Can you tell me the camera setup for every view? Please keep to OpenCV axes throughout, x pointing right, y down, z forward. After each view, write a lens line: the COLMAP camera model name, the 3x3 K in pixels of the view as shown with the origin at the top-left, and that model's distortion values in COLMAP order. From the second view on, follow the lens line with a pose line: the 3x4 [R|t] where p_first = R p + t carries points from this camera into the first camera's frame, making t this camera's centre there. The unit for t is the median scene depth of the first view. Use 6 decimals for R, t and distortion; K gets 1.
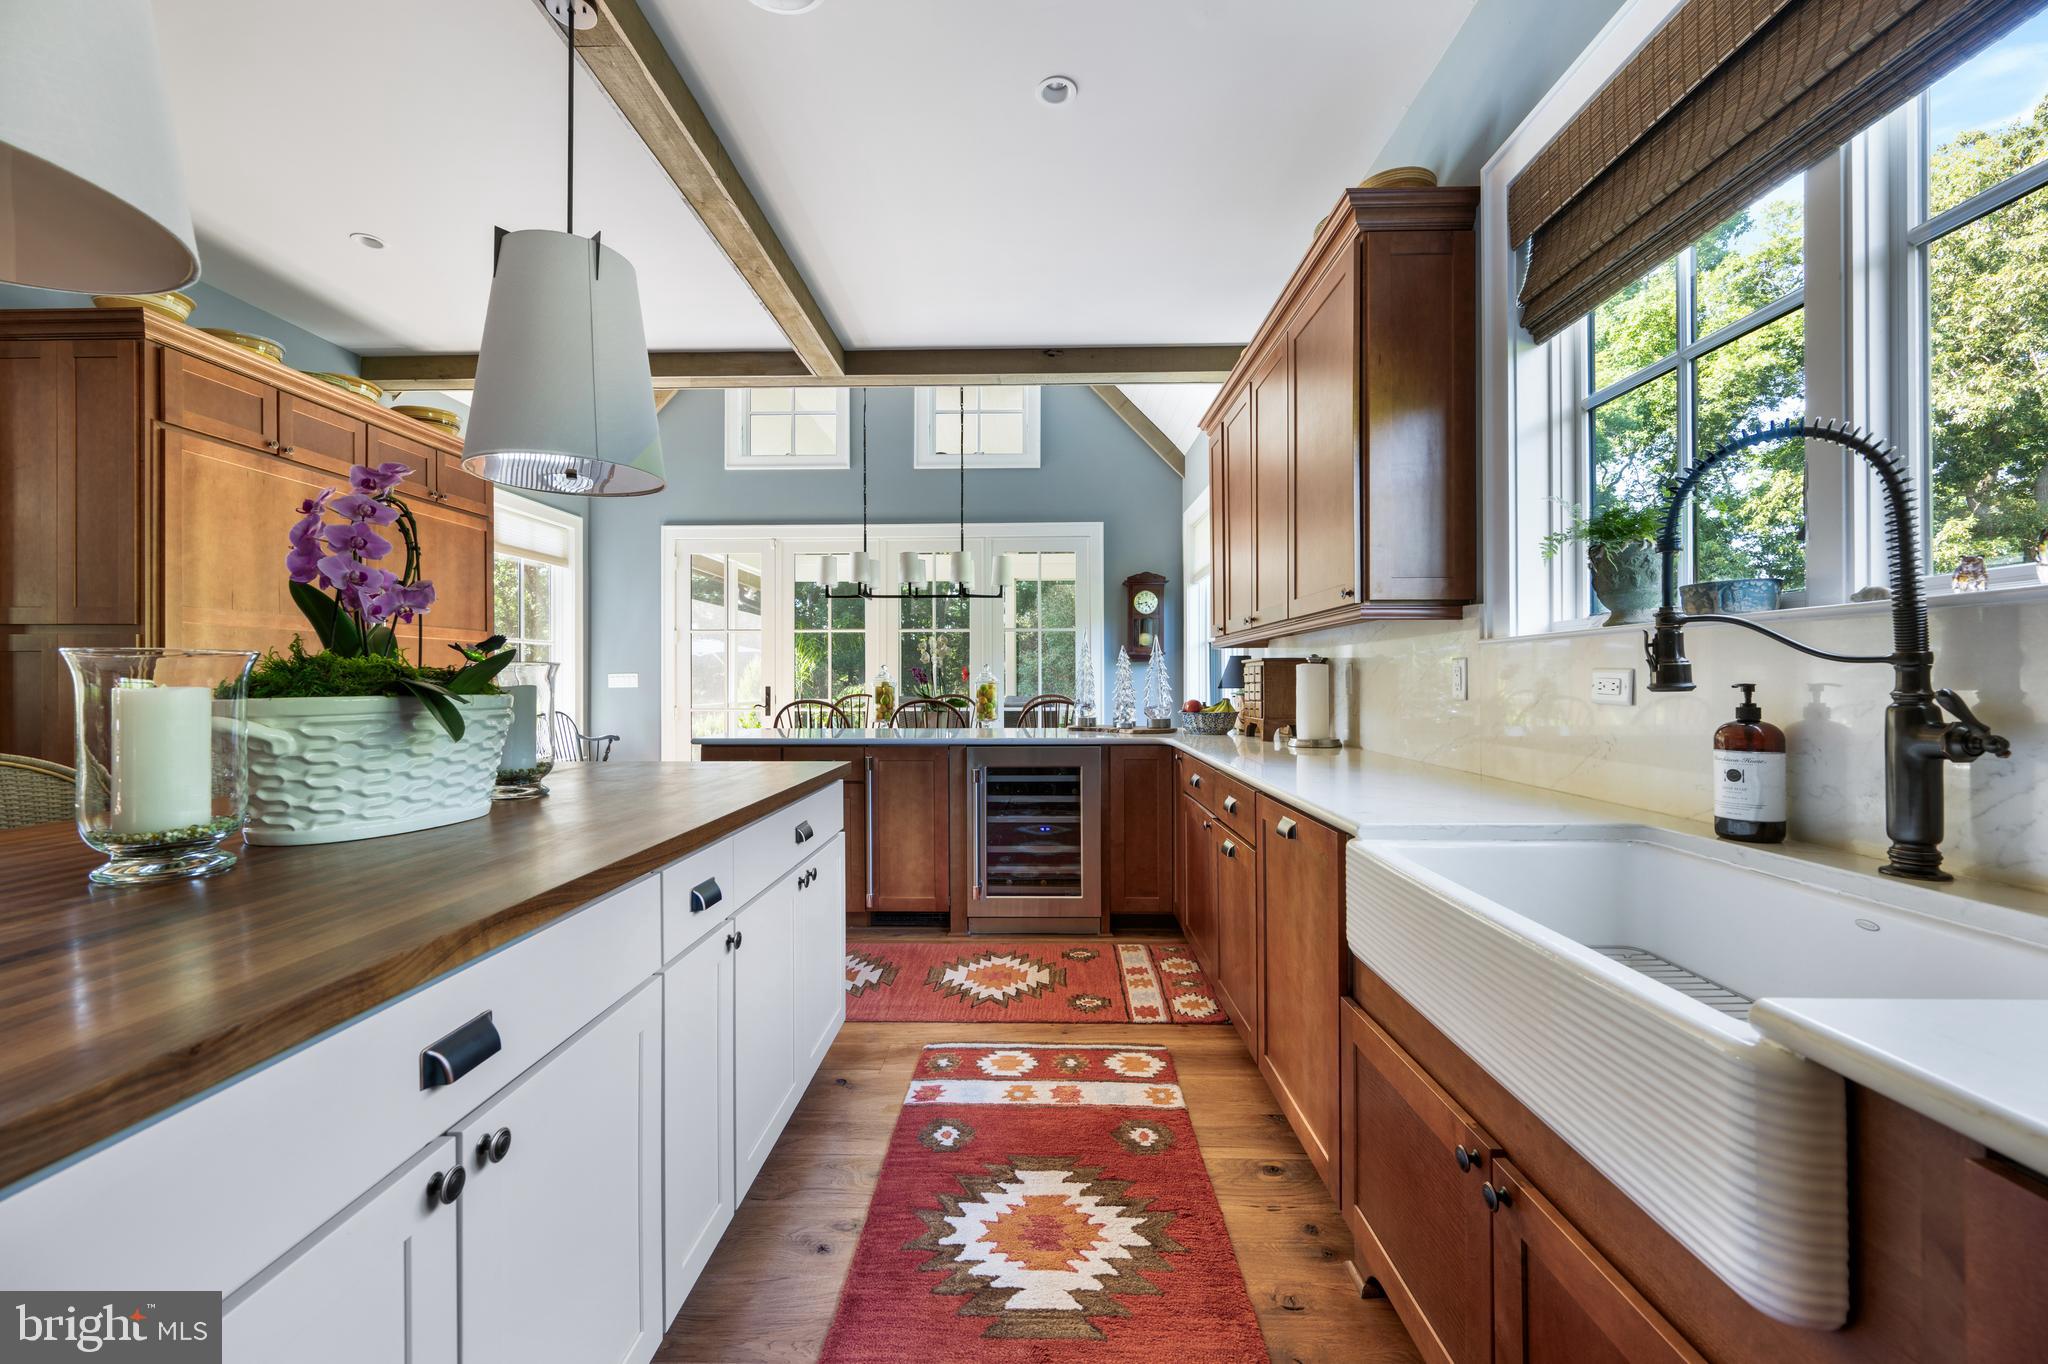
lens RADIAL K [[790.0, 0, 1024.0], [0, 790.0, 682.0], [0, 0, 1]] dist [-0.001550, -0.000317]
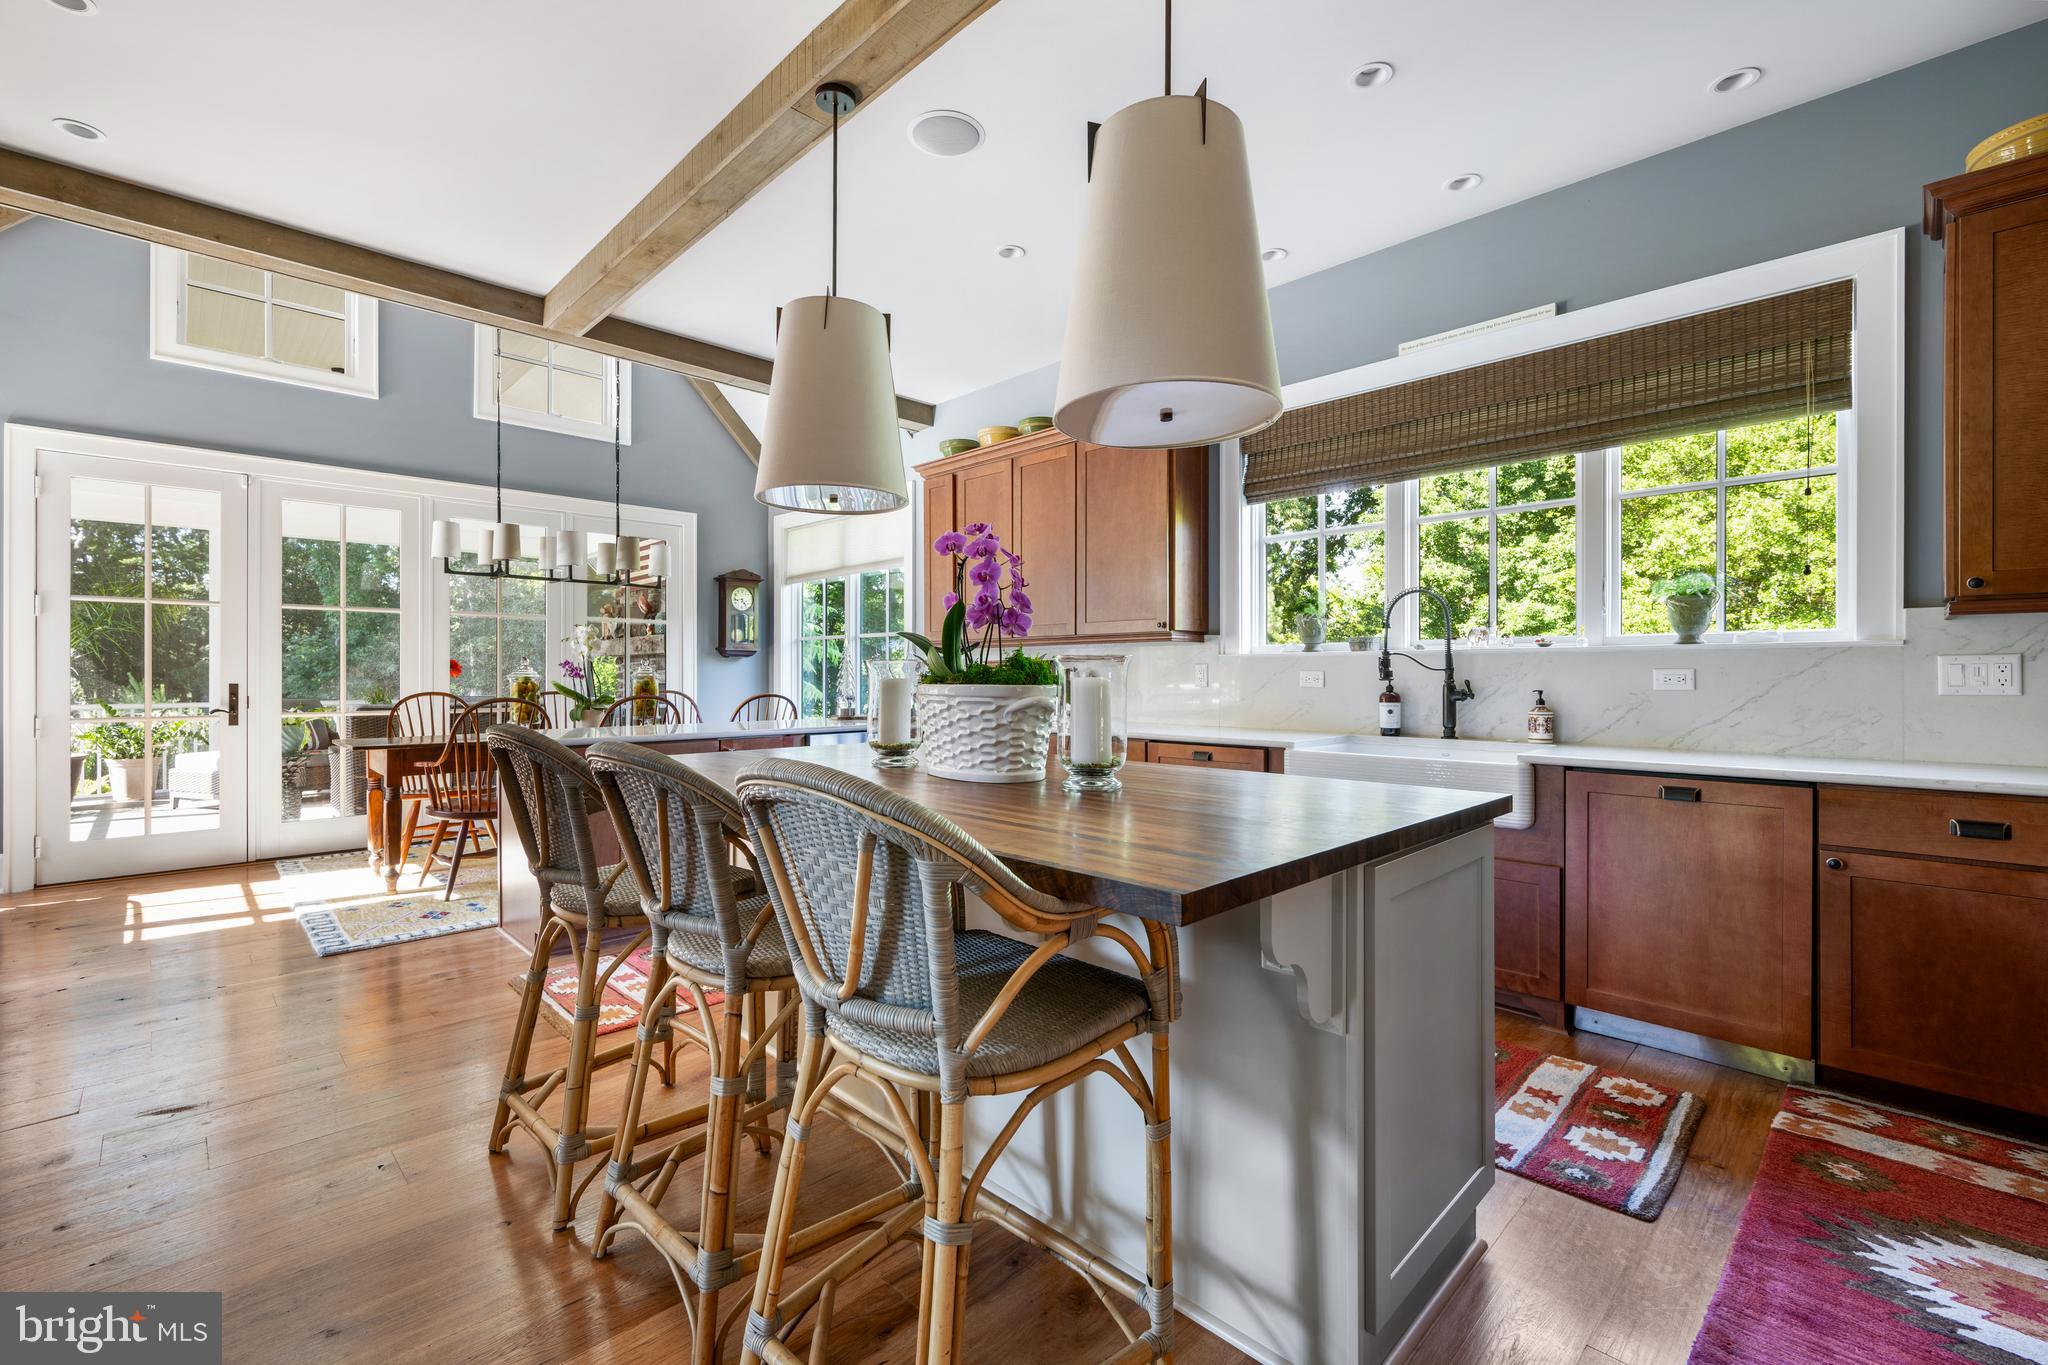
lens RADIAL K [[844.6, 0, 1024.0], [0, 844.6, 682.5], [0, 0, 1]] dist [-0.062953, -0.000024]
pose [[0.680131, -0.001056, 0.733090, -1.009435], [-0.001332, 0.999996, 0.002676, 0.006453], [-0.733090, -0.002797, 0.680126, -0.010413]]
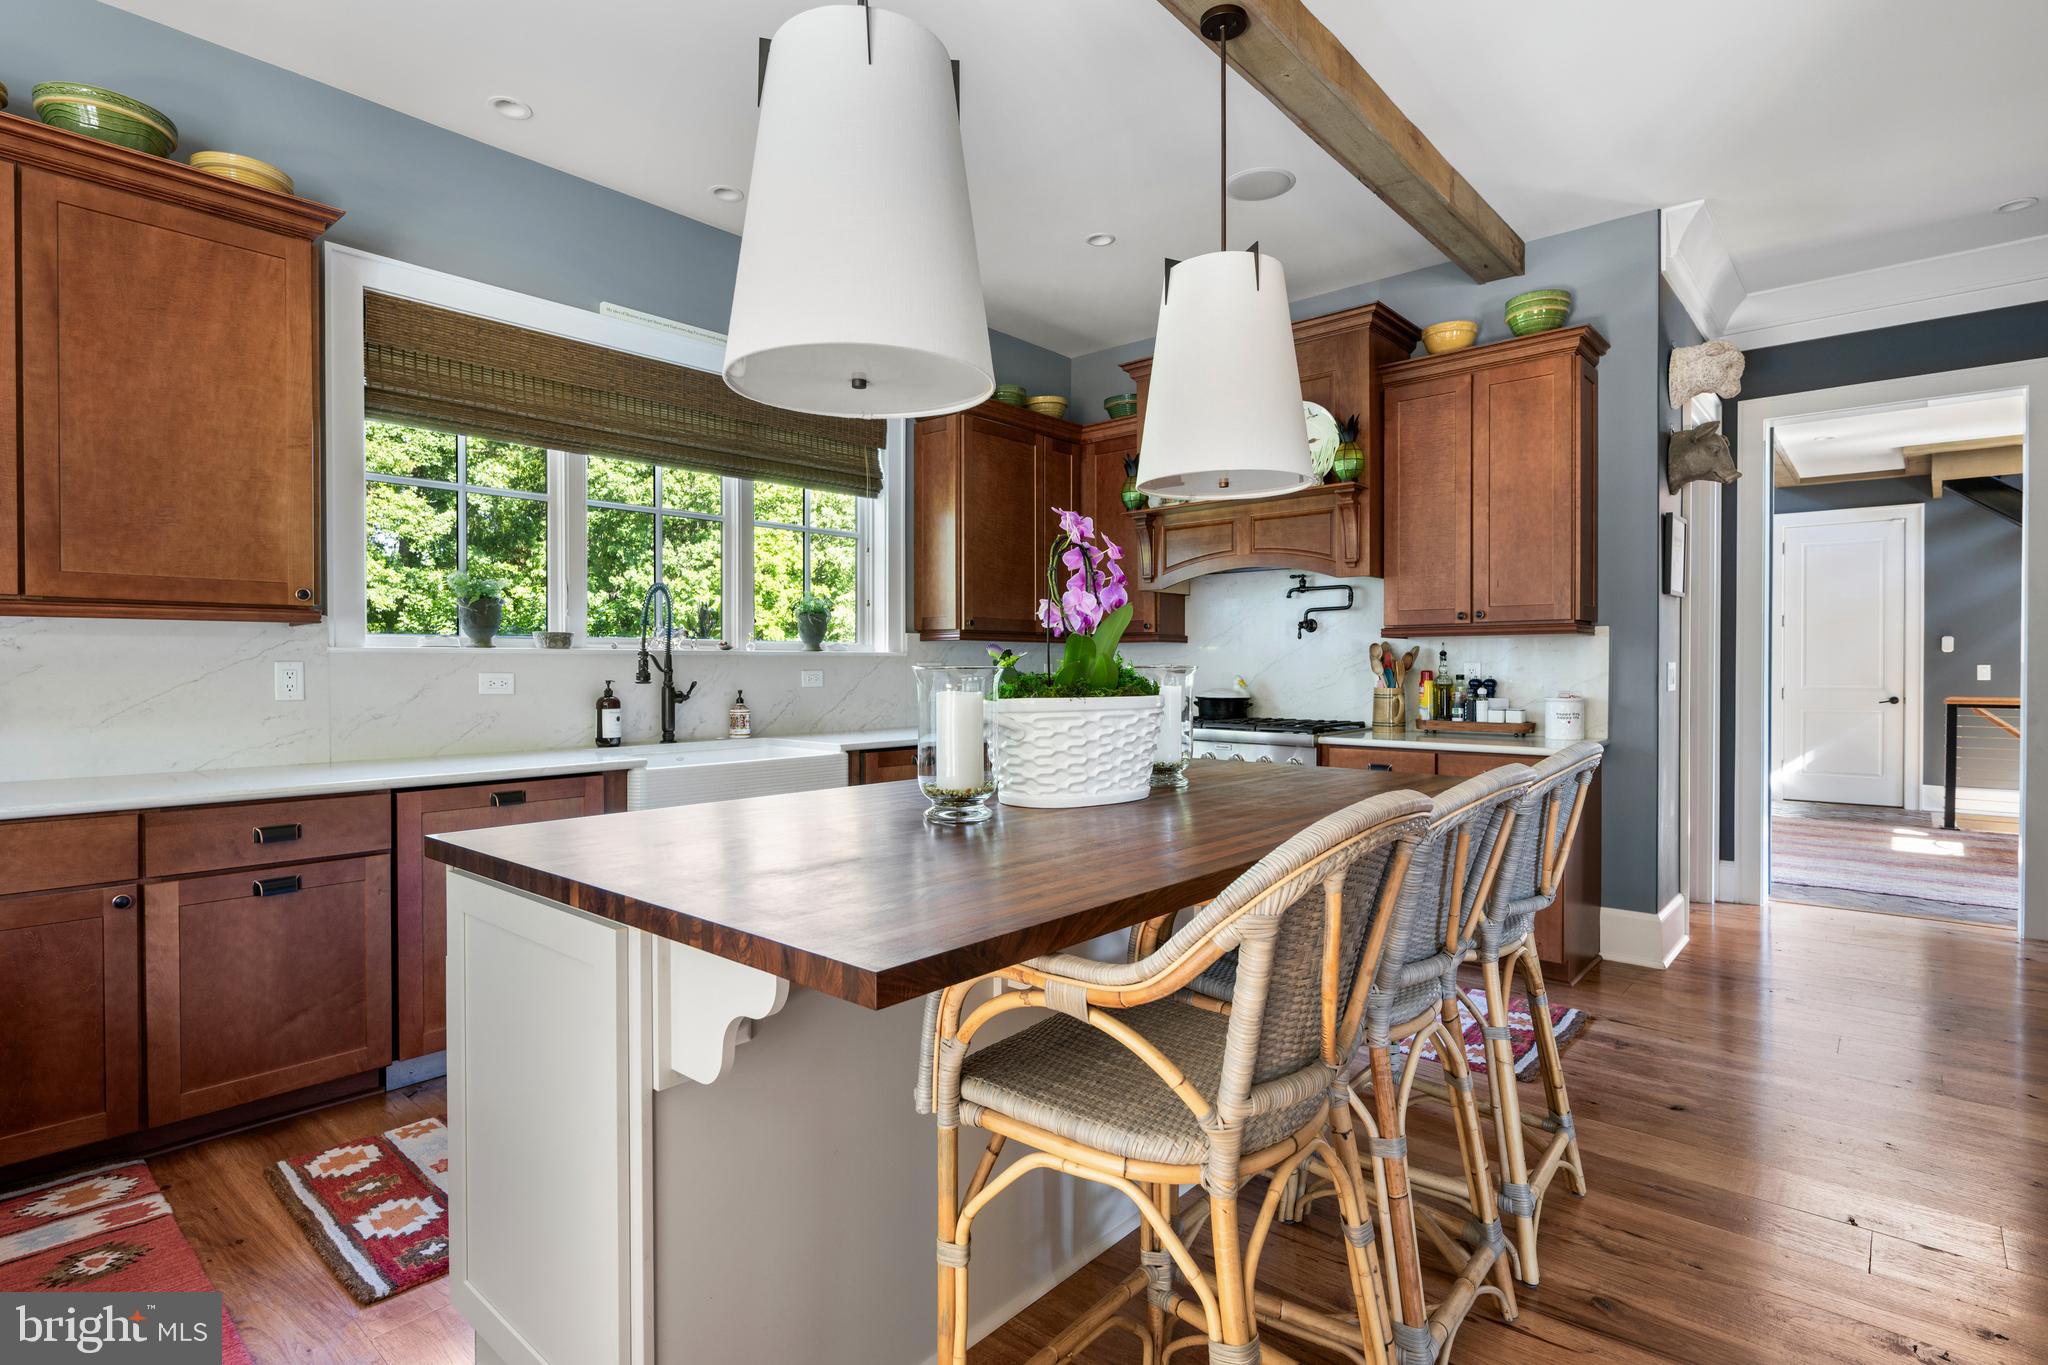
lens RADIAL K [[1025.6, 0, 1024.0], [0, 1025.6, 682.5], [0, 0, 1]] dist [-0.000517, -0.000085]
pose [[-0.768342, 0.003201, 0.640031, -1.015223], [0.011907, 0.999886, 0.009294, -0.002328], [-0.639928, 0.014762, -0.768293, 1.298091]]
